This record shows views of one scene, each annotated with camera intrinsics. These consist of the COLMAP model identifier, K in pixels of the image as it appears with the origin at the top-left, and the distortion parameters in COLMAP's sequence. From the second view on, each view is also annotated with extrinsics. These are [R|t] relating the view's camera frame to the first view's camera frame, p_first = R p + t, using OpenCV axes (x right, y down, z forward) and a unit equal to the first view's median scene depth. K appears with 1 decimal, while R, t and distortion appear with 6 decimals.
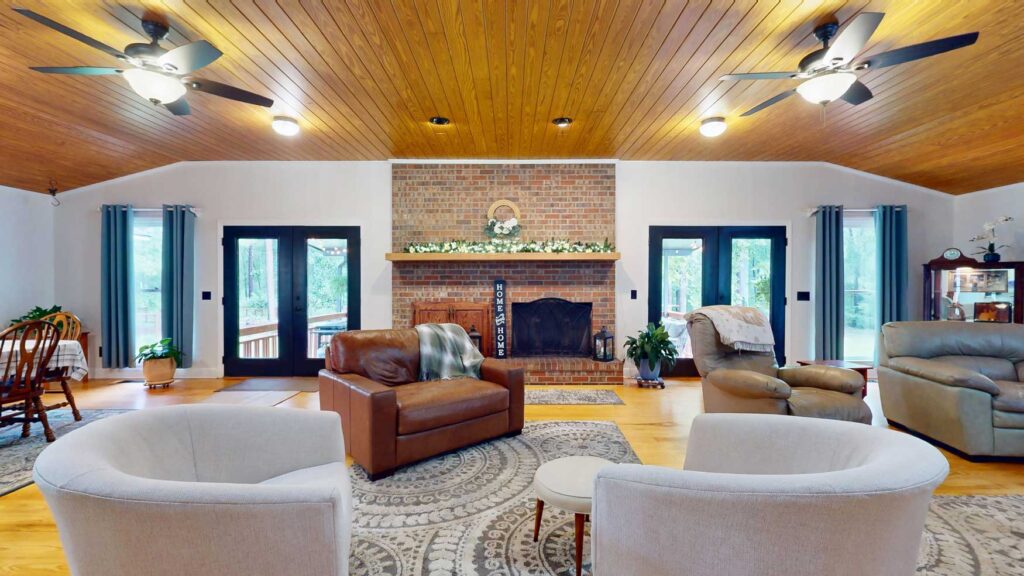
lens RADIAL K [[475.4, 0, 512.0], [0, 475.4, 288.0], [0, 0, 1]] dist [0.001108, 0.000088]
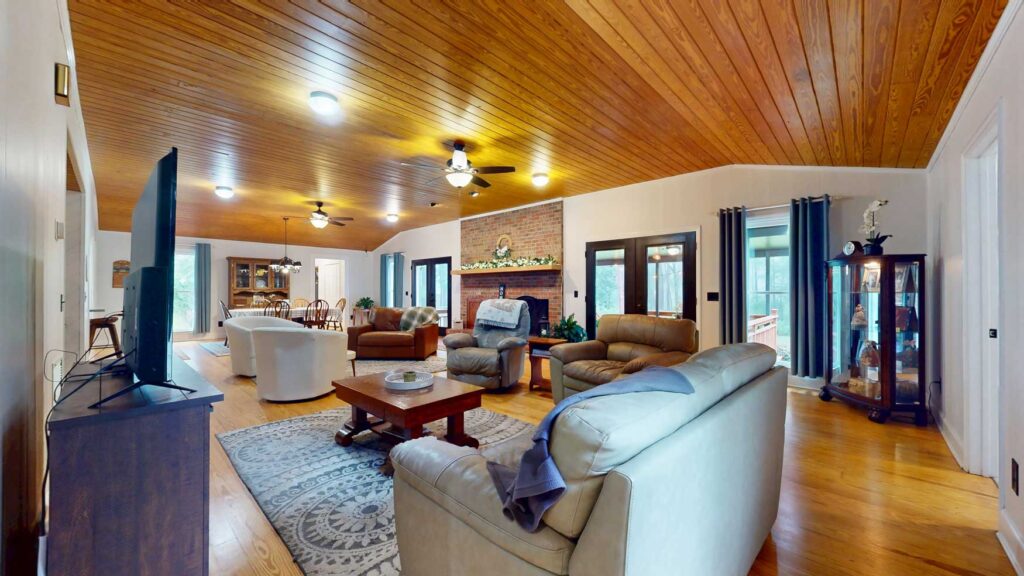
lens RADIAL K [[475.4, 0, 512.0], [0, 475.4, 288.0], [0, 0, 1]] dist [0.001108, 0.000088]
pose [[0.632277, -0.001655, -0.774741, 1.216571], [-0.000260, 0.999997, -0.002347, -0.000224], [0.774742, 0.001685, 0.632275, 0.000627]]
